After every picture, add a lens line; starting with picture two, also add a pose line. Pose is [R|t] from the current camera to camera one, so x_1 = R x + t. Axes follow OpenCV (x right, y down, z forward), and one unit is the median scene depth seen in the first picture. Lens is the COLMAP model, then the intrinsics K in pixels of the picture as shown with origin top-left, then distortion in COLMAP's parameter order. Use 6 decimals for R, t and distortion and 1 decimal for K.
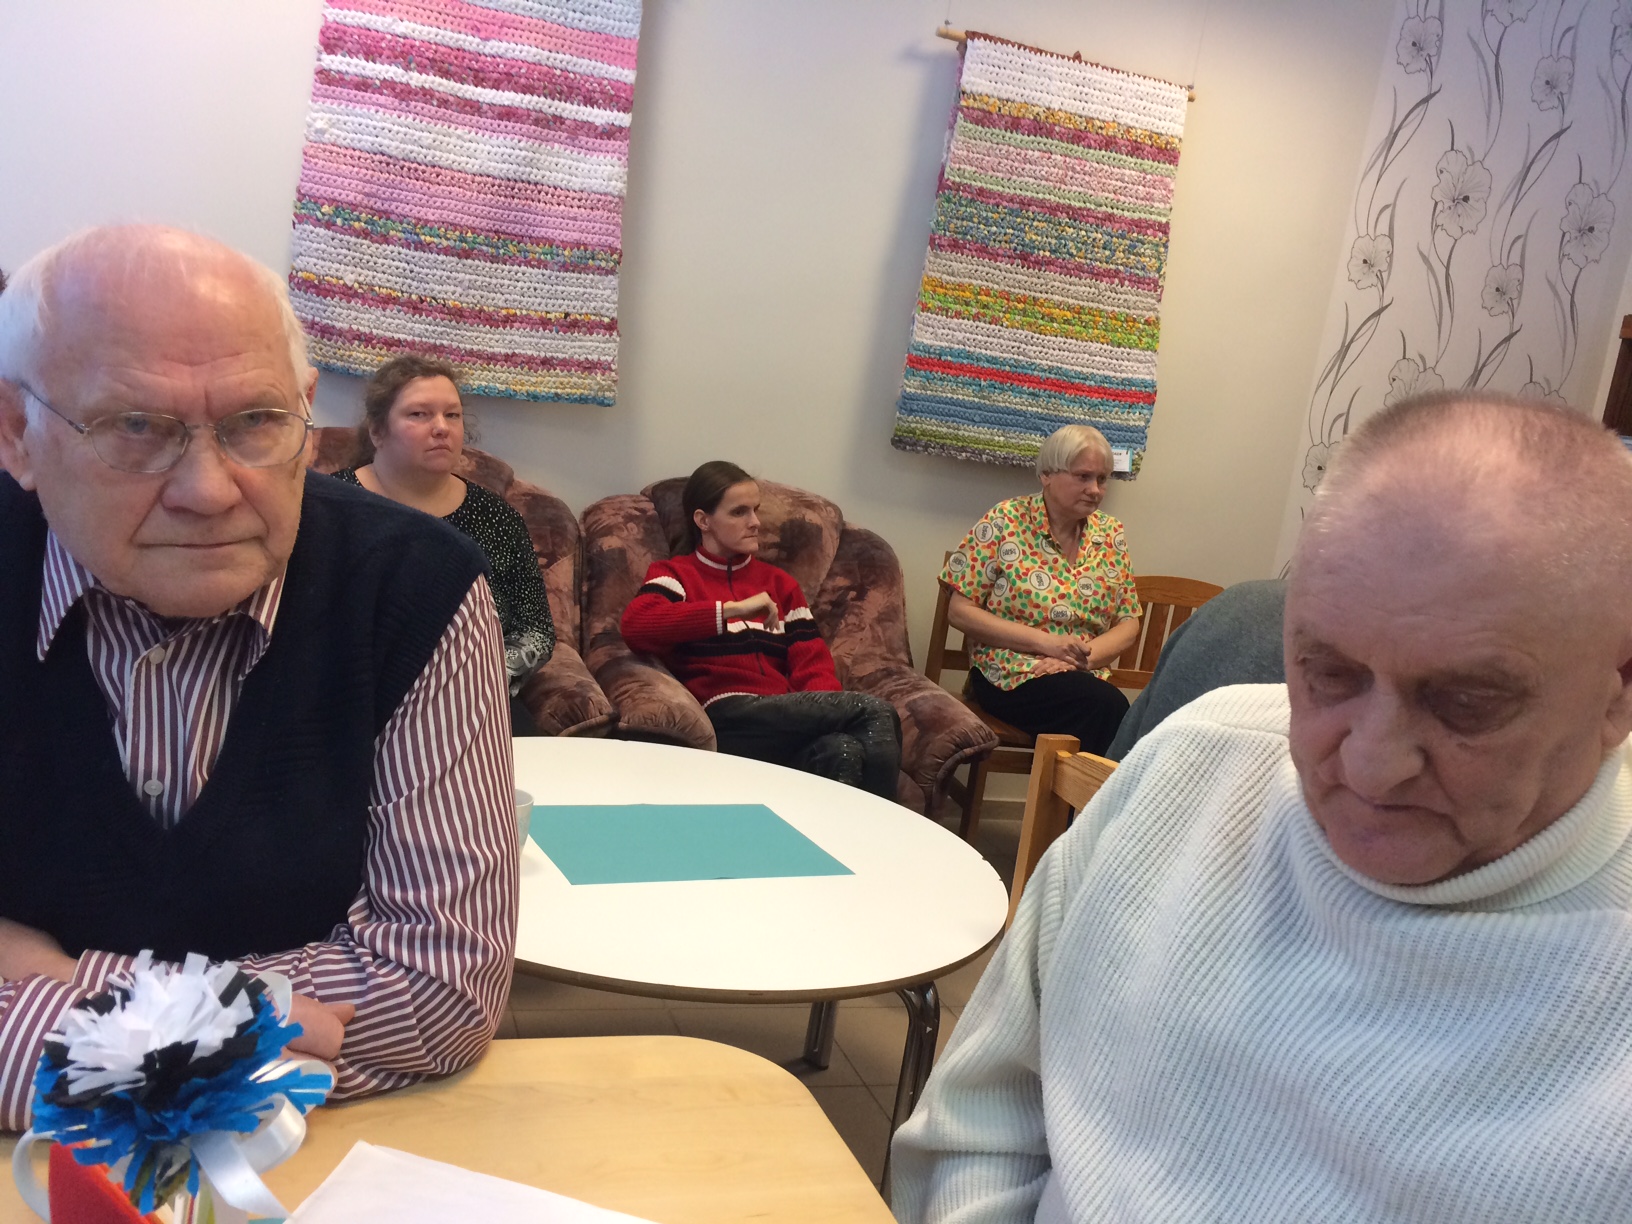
lens RADIAL K [[1381.3, 0, 805.0], [0, 1381.3, 606.7], [0, 0, 1]] dist [0.085277, -0.113350]
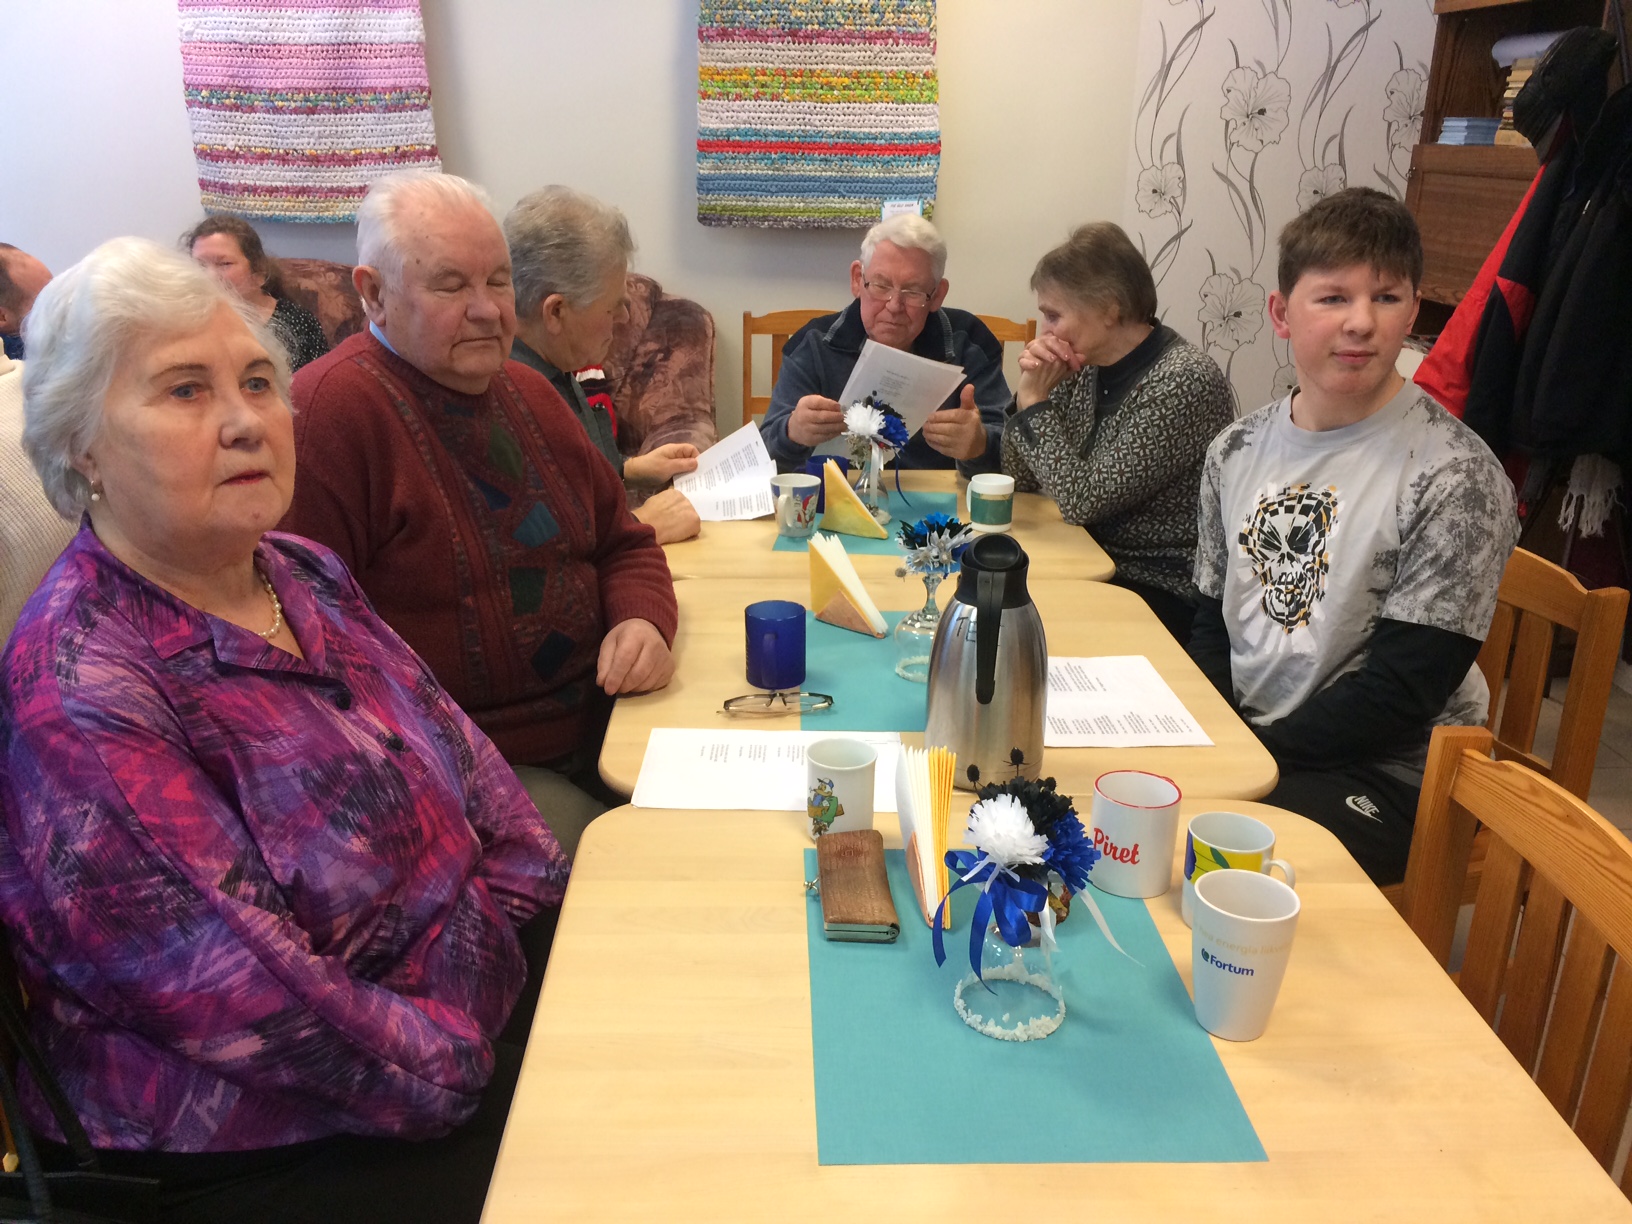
lens RADIAL K [[1381.3, 0, 821.8], [0, 1381.3, 600.3], [0, 0, 1]] dist [0.085277, -0.113350]
pose [[0.945374, -0.036185, -0.323973, 0.547280], [0.079591, 0.989365, 0.121747, 0.065214], [0.316122, -0.140882, 0.938200, -0.108693]]
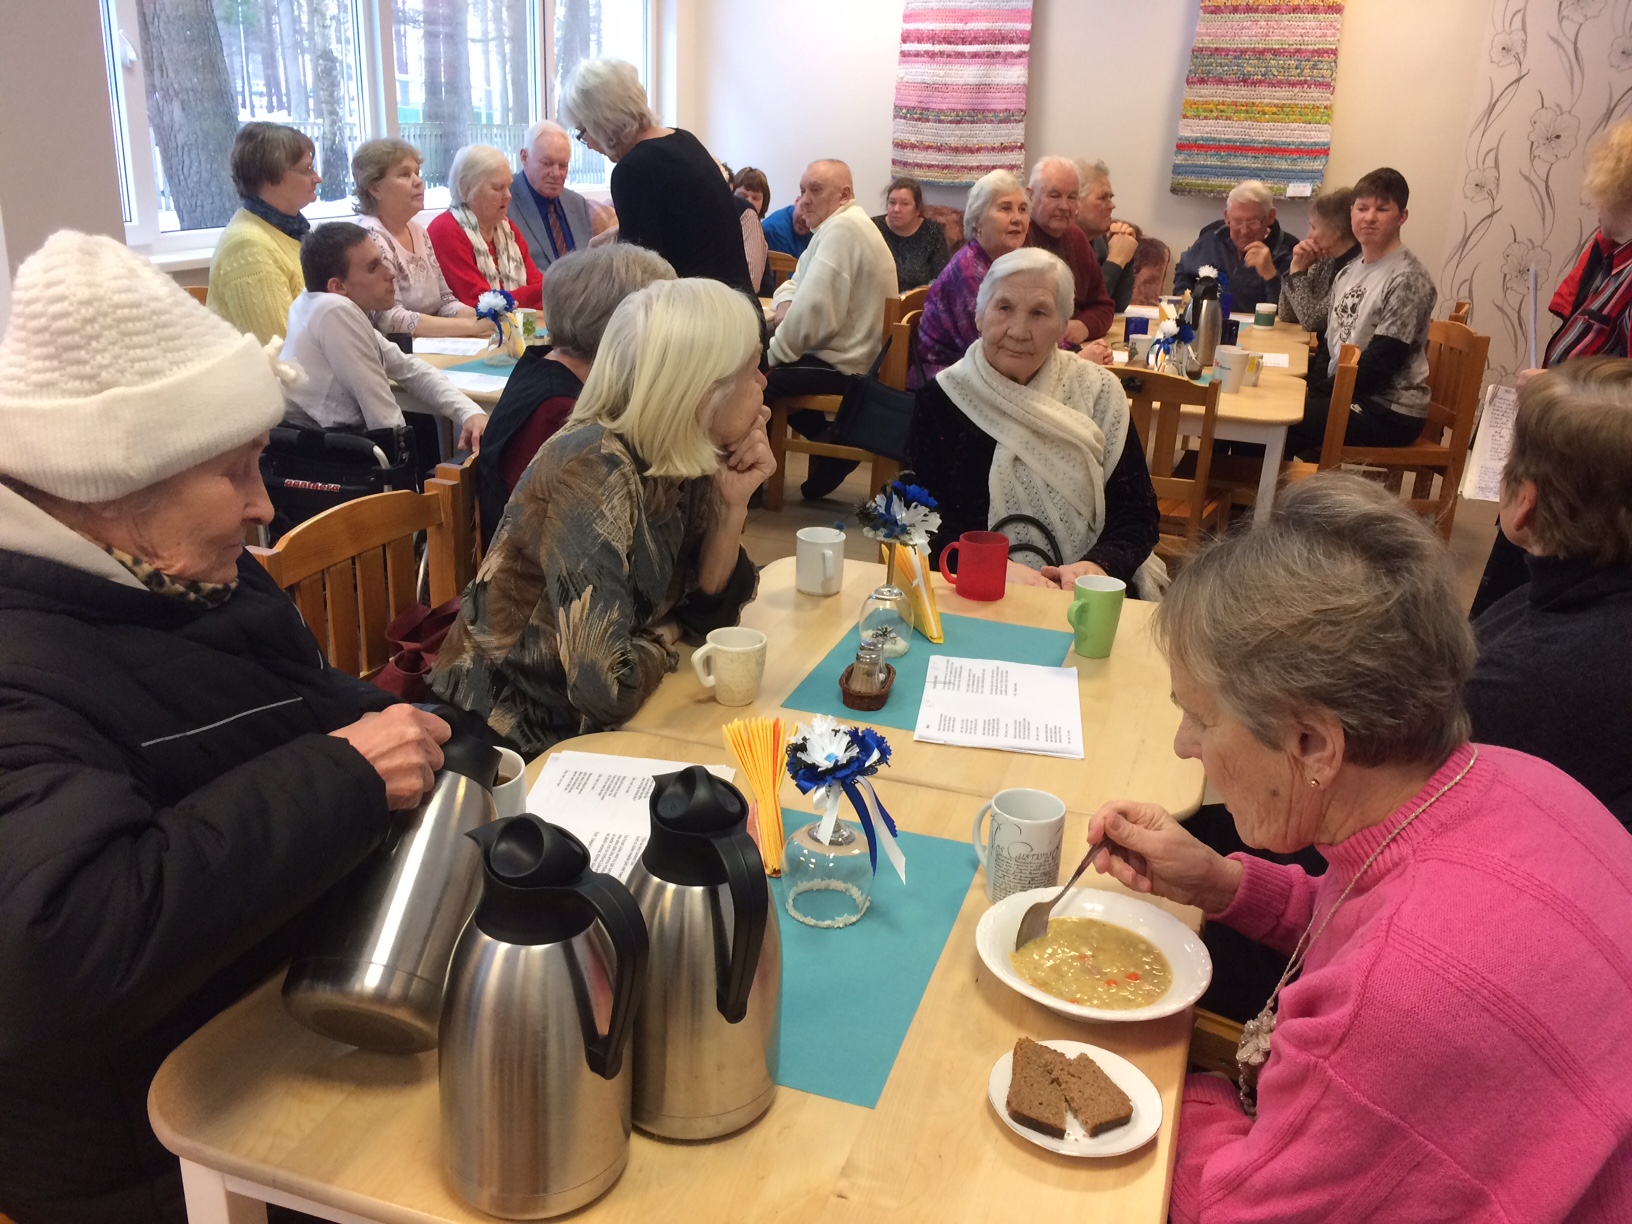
lens RADIAL K [[1381.3, 0, 810.3], [0, 1381.3, 622.2], [0, 0, 1]] dist [0.085277, -0.113350]
pose [[0.782337, 0.100281, -0.614729, 0.967702], [-0.022852, 0.990911, 0.132564, 0.240880], [0.622435, -0.089662, 0.777518, -0.922214]]
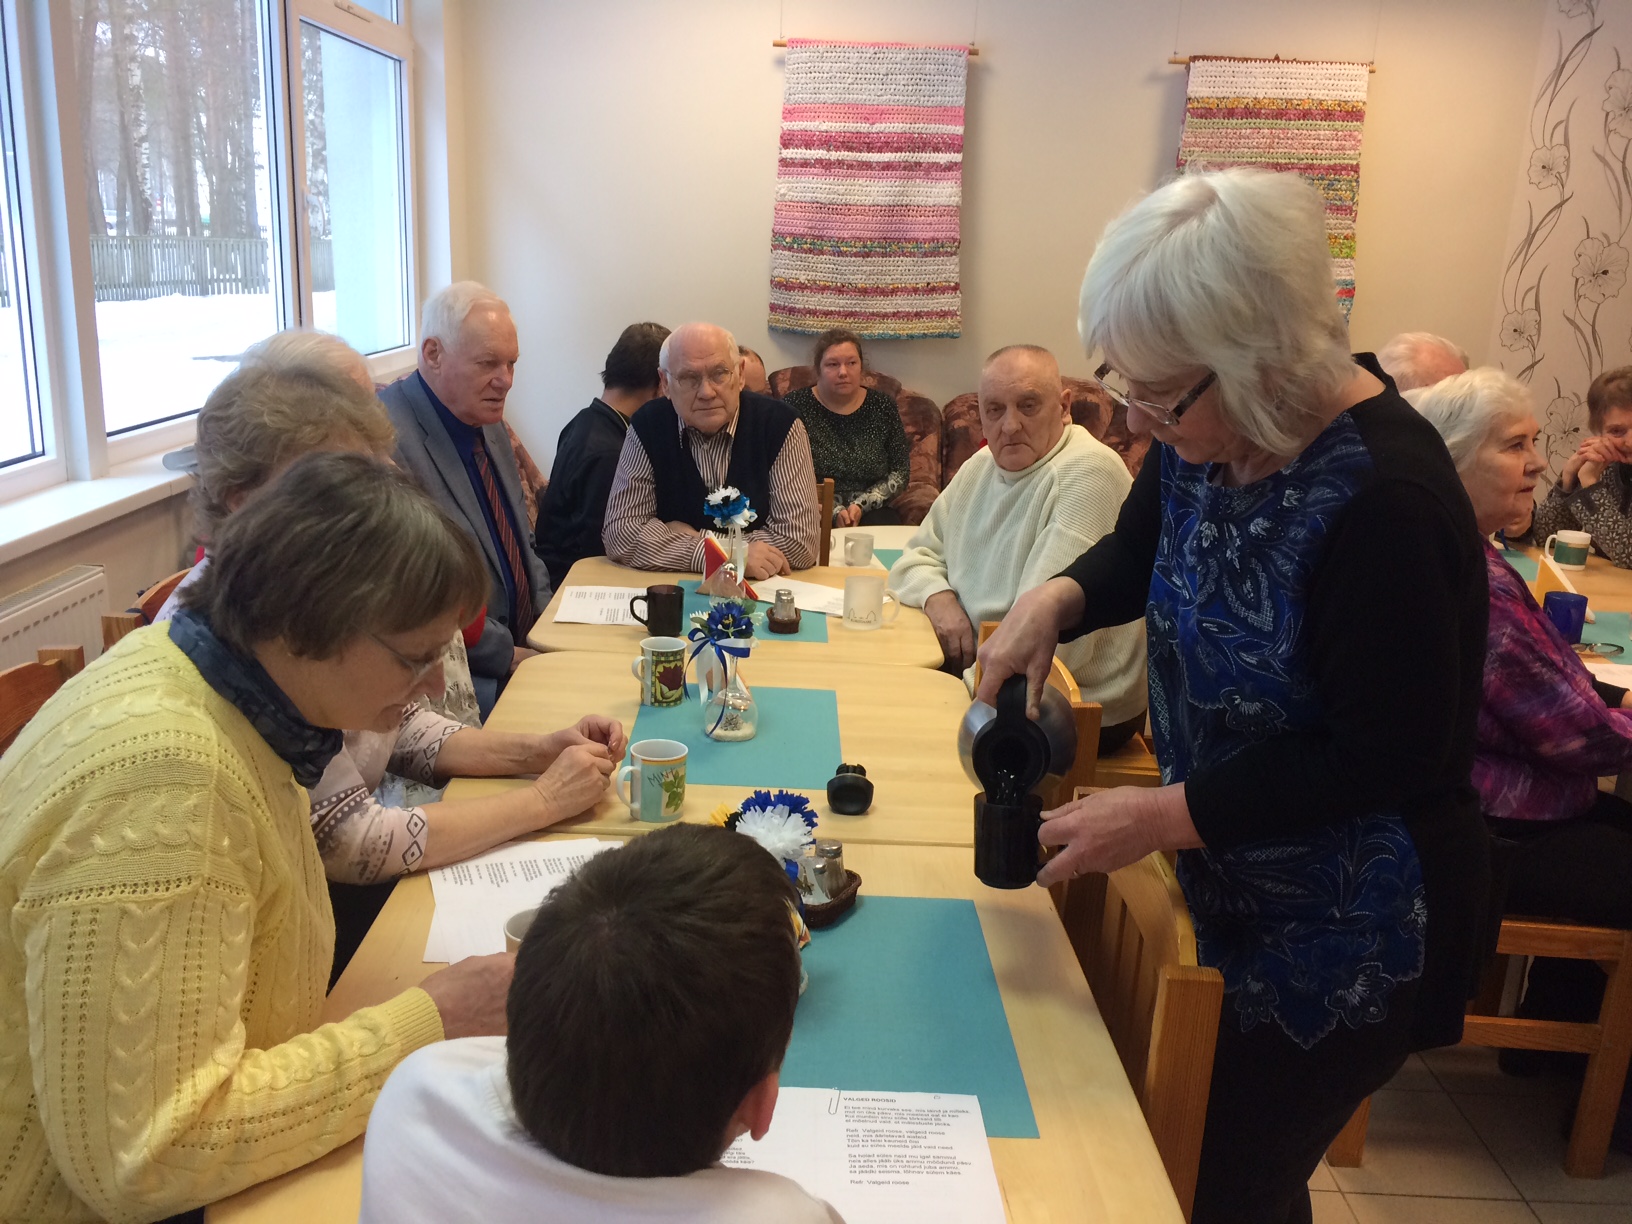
lens RADIAL K [[1381.3, 0, 822.6], [0, 1381.3, 626.5], [0, 0, 1]] dist [0.085277, -0.113350]
pose [[0.935020, -0.016697, -0.354202, 0.265902], [0.043064, 0.996844, 0.066689, 0.071955], [0.351971, -0.077609, 0.932788, -0.558755]]
